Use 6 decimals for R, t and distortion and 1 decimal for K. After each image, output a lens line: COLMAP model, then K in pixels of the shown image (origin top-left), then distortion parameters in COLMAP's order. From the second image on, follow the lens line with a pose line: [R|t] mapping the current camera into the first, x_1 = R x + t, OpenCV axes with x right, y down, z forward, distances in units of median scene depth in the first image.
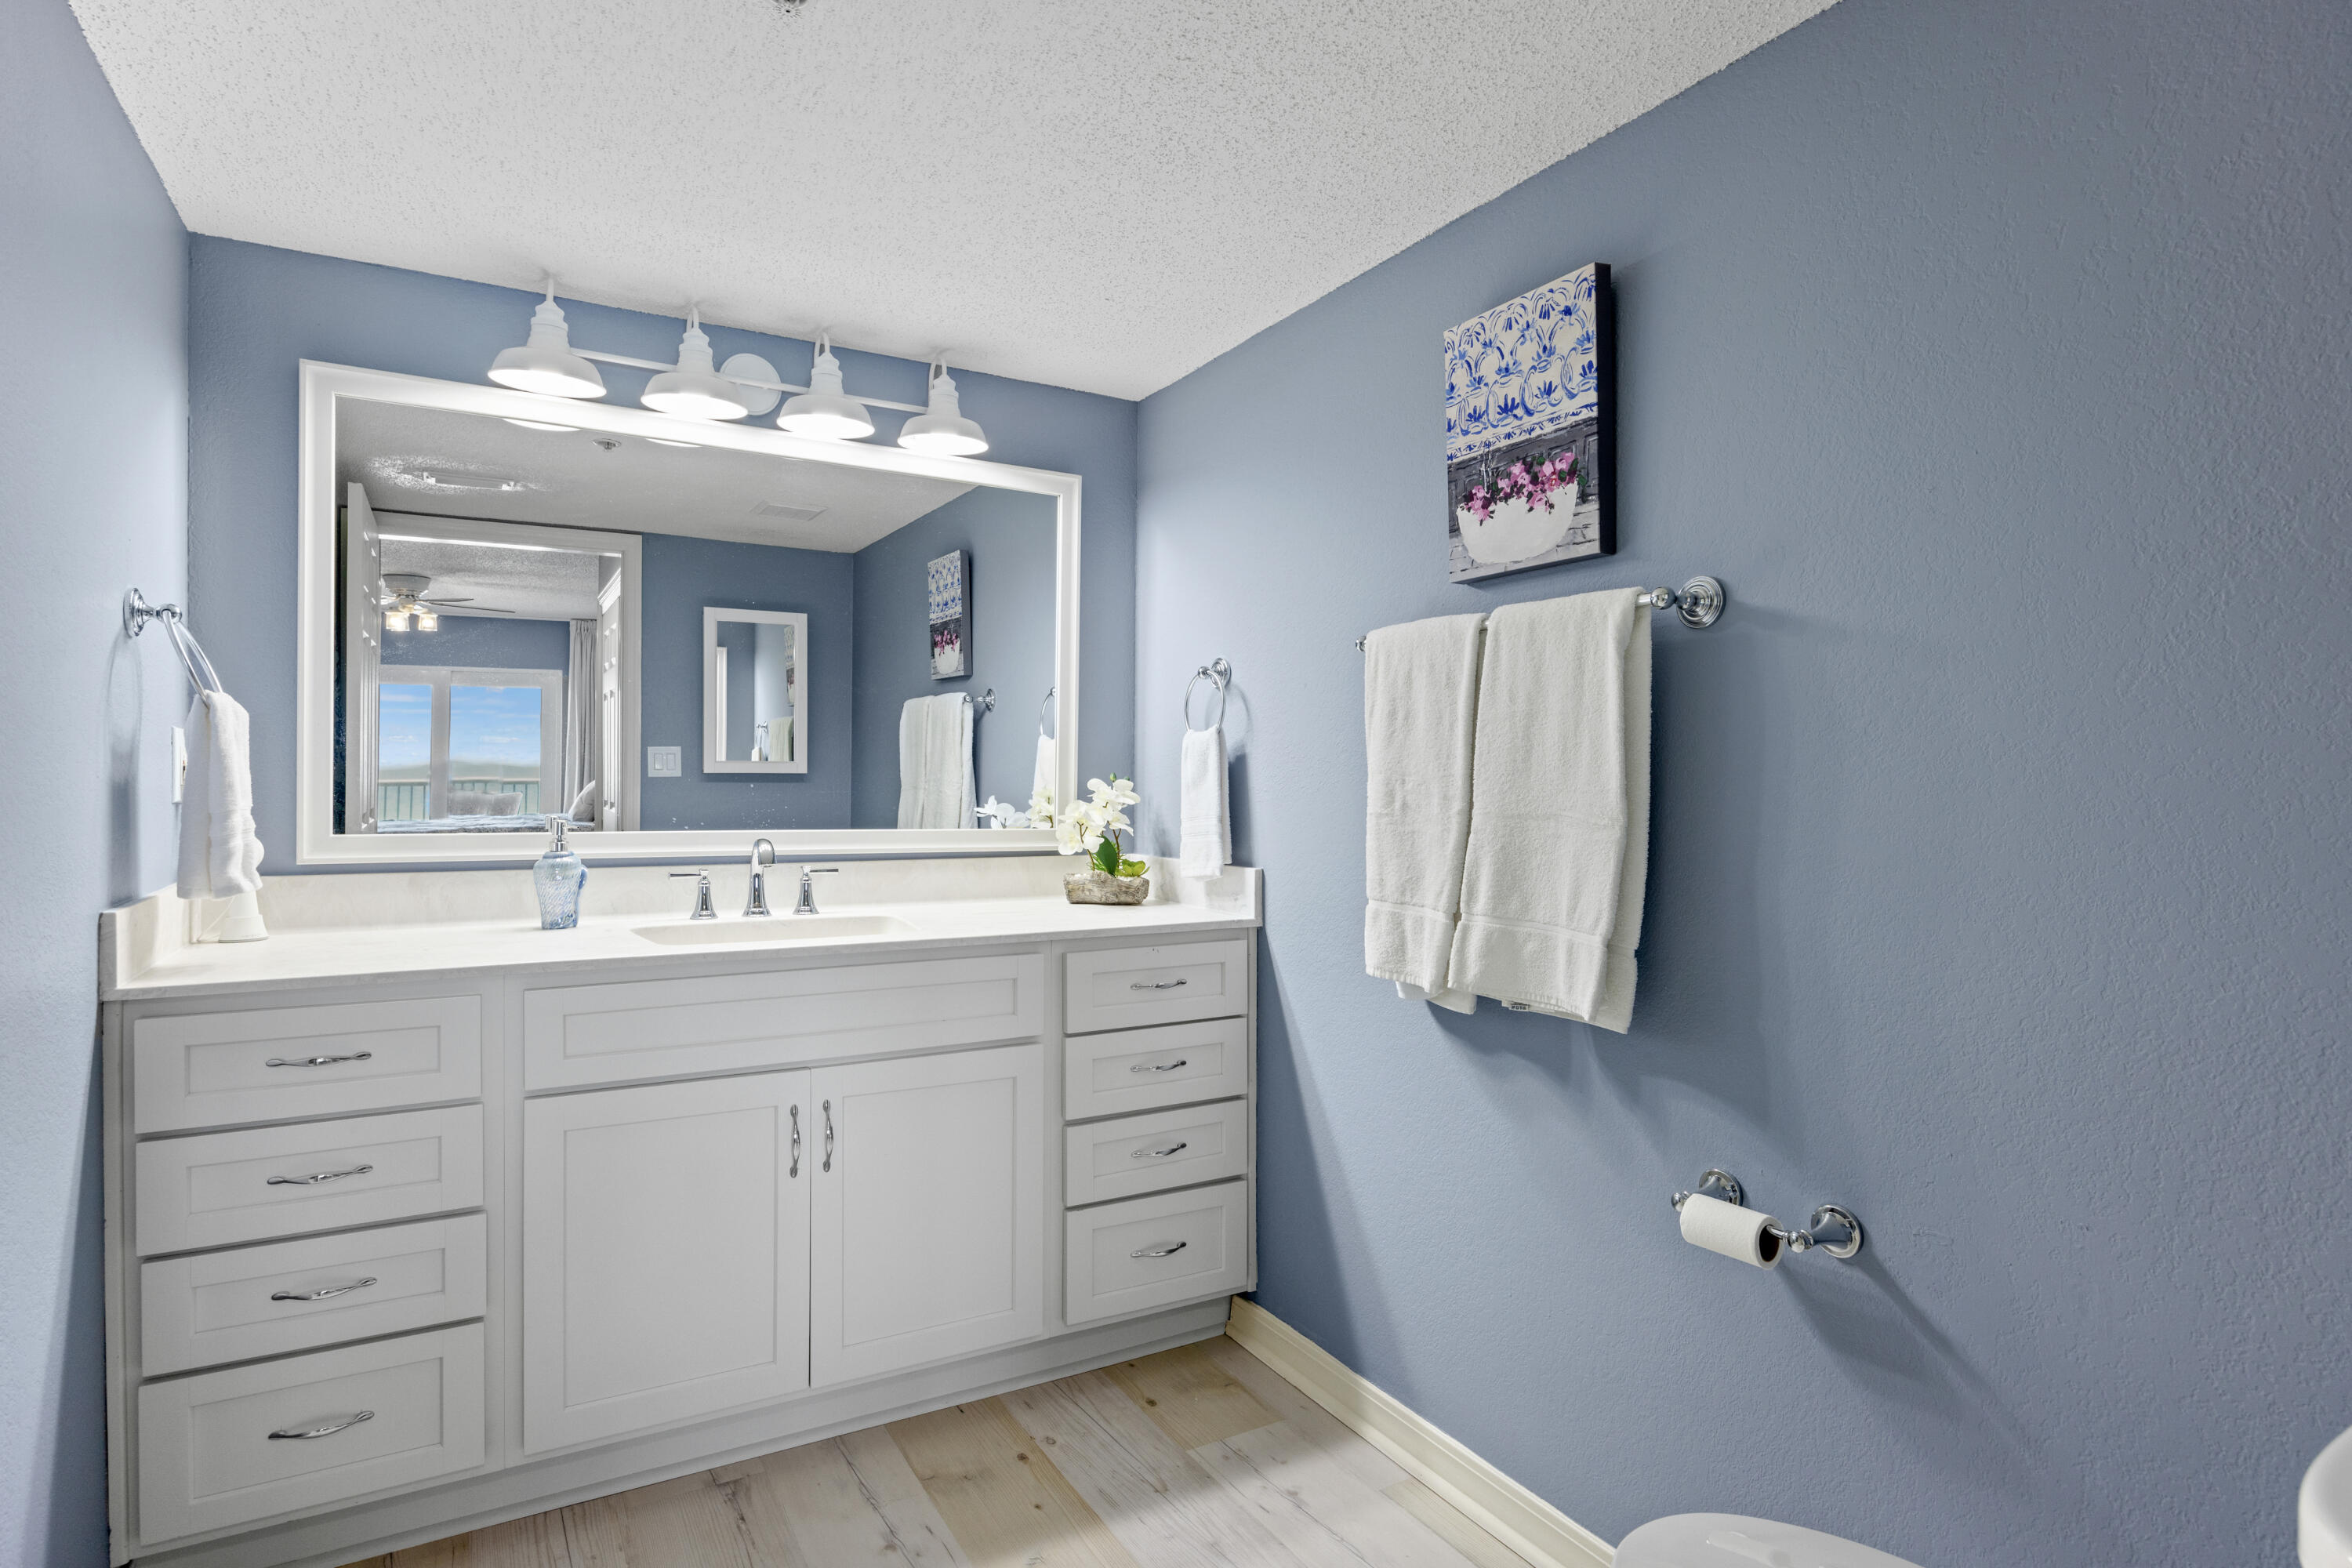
lens RADIAL K [[1211.3, 0, 1172.9], [0, 1211.3, 783.4], [0, 0, 1]] dist [0.001523, 0.000178]
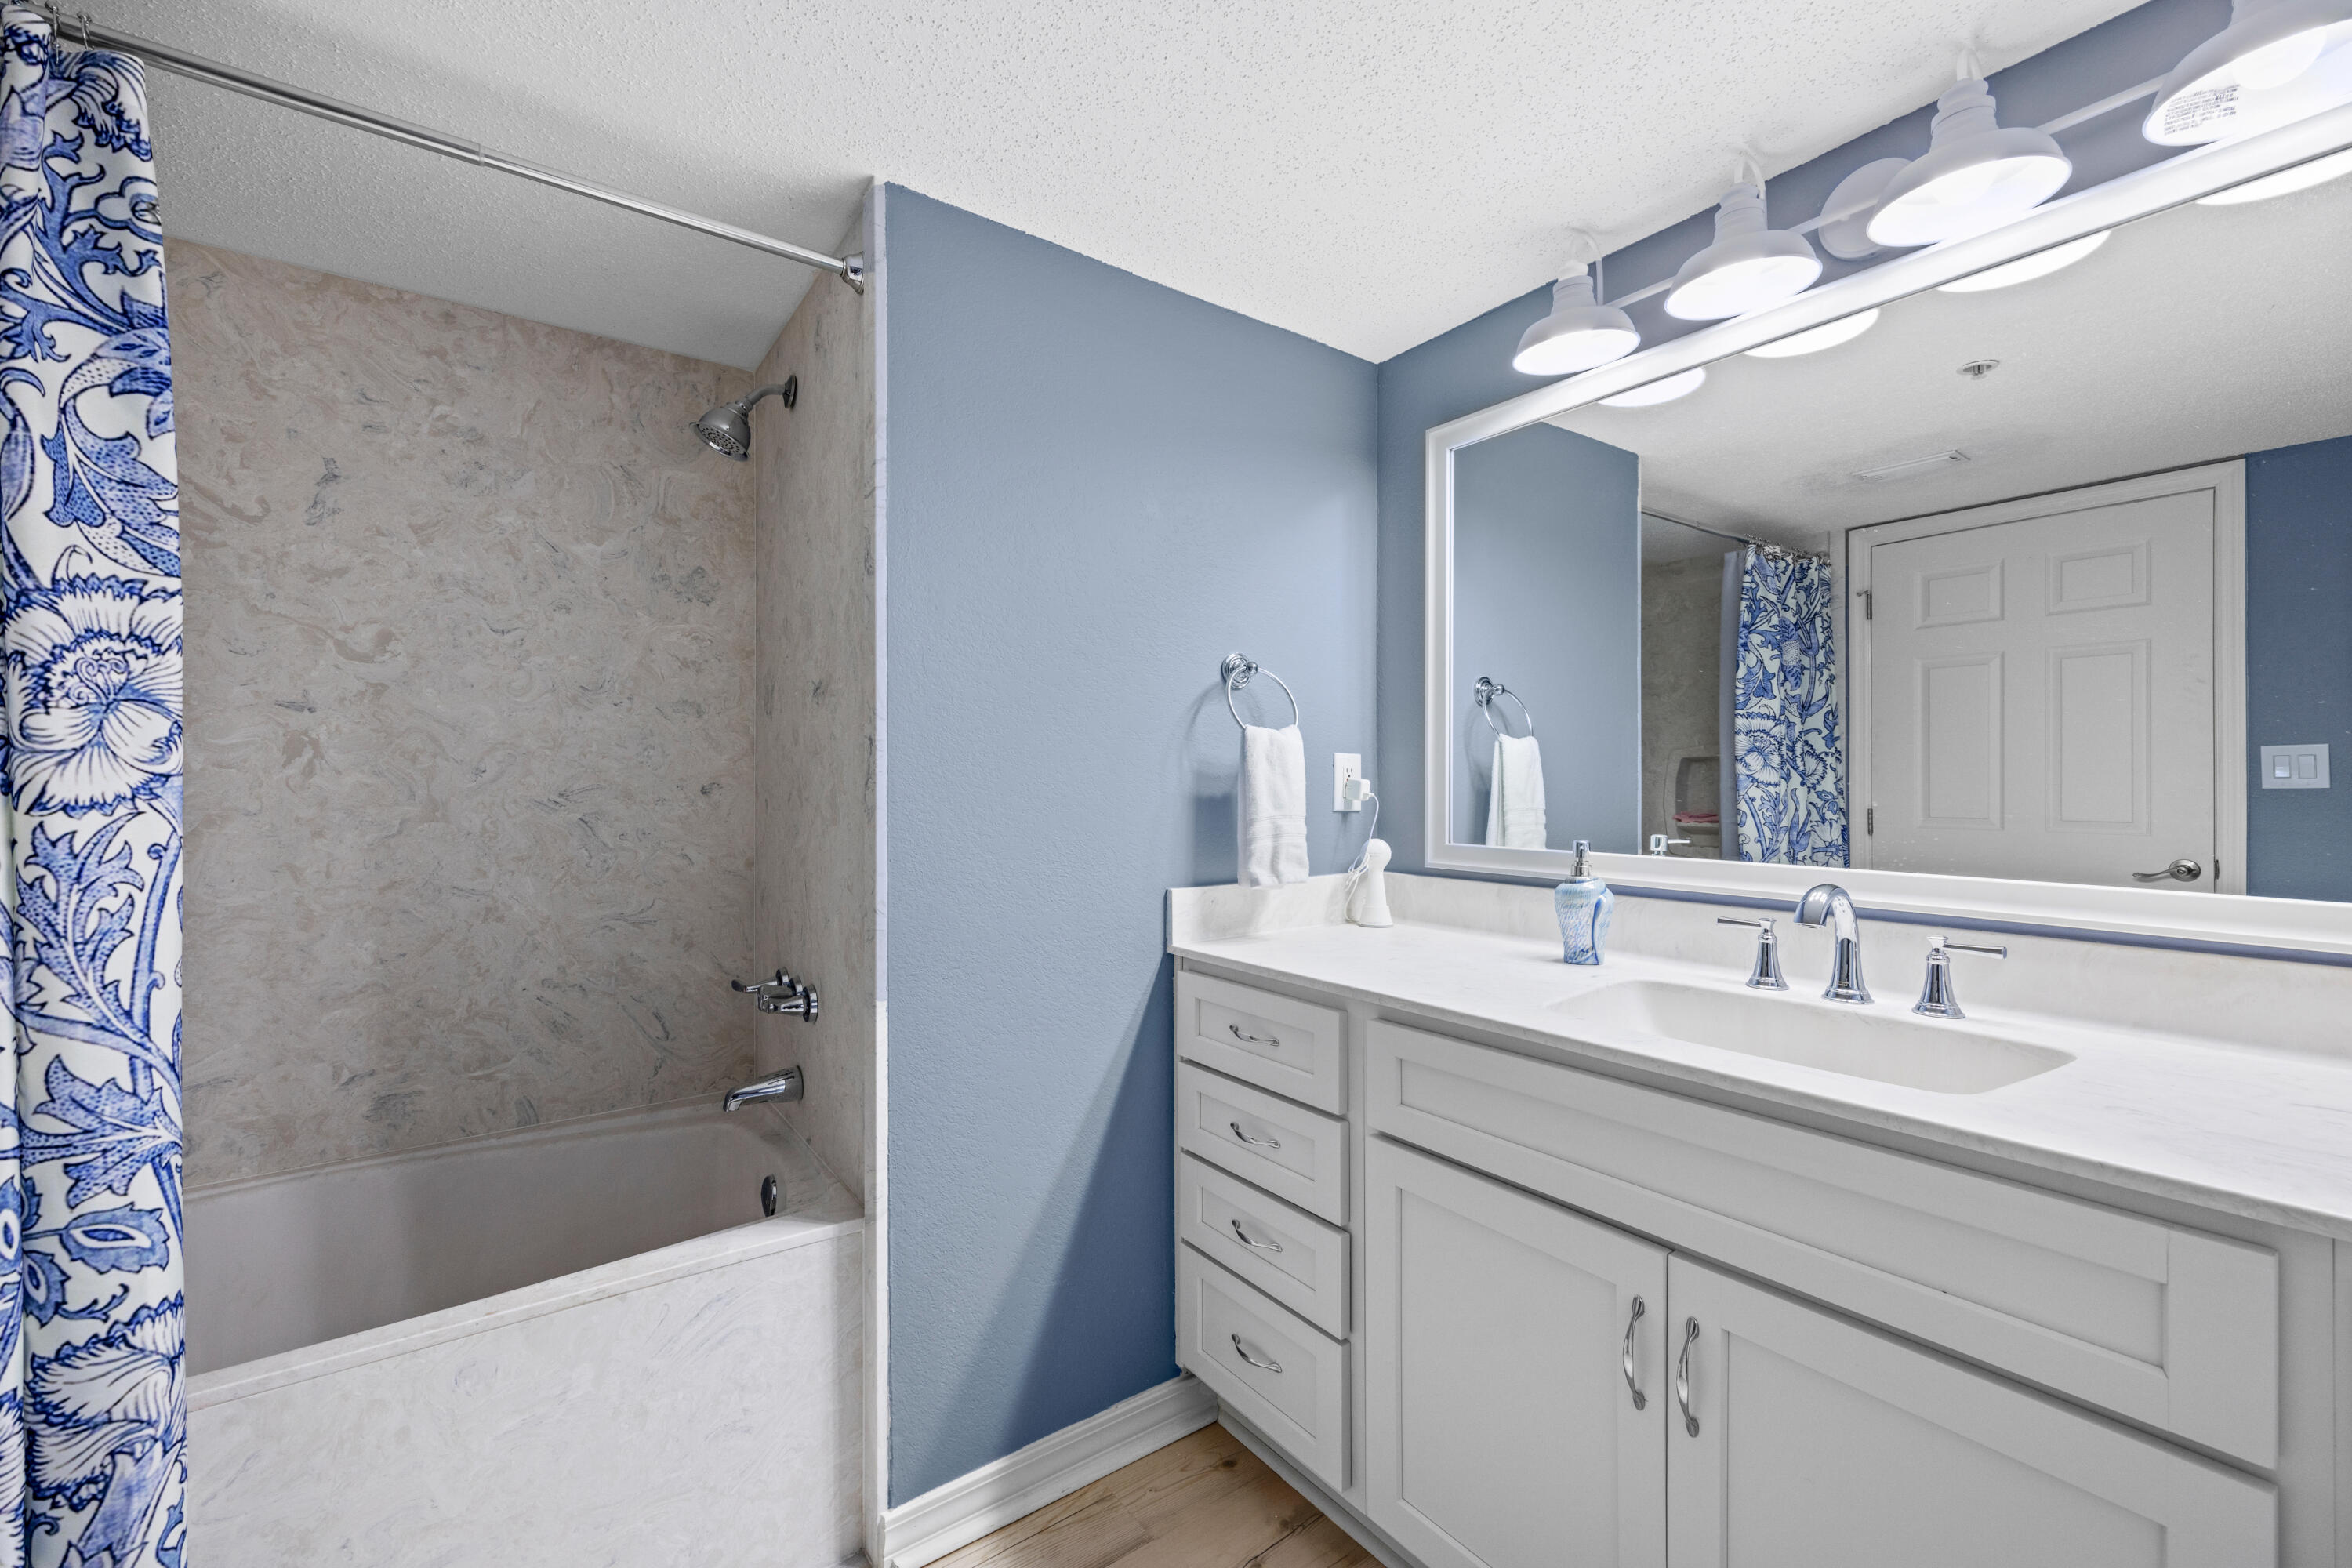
lens RADIAL K [[966.0, 0, 1172.0], [0, 966.0, 781.0], [0, 0, 1]] dist [-0.002973, -0.000251]
pose [[0.089611, -0.008305, -0.995942, 0.161192], [-0.004022, 0.999954, -0.008701, -0.004520], [0.995969, 0.004785, 0.089574, 0.628051]]
